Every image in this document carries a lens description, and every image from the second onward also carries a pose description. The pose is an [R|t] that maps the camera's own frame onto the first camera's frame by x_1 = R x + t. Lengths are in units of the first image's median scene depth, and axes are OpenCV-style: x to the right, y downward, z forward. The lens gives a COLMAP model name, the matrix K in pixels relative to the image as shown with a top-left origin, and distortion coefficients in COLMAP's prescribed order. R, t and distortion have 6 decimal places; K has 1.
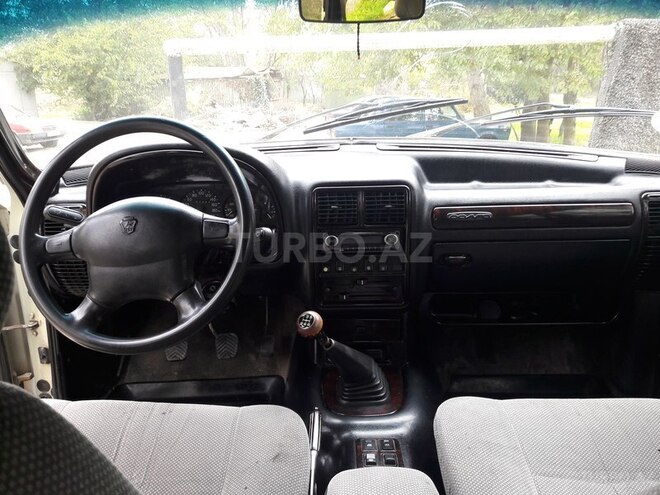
lens RADIAL K [[534.2, 0, 330.0], [0, 534.2, 247.5], [0, 0, 1]] dist [-0.000757, -0.002993]
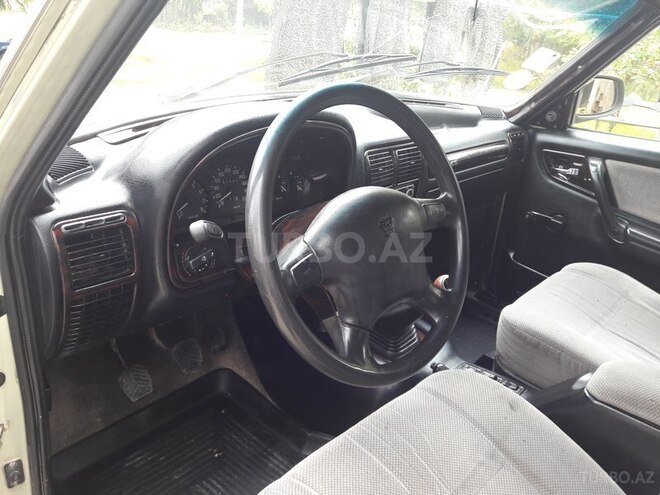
lens RADIAL K [[534.2, 0, 330.0], [0, 534.2, 247.5], [0, 0, 1]] dist [-0.000757, -0.002993]
pose [[0.655521, -0.223231, 0.721430, -0.726695], [0.123702, 0.974149, 0.189029, -0.121002], [-0.744977, -0.034670, 0.666189, 0.373868]]
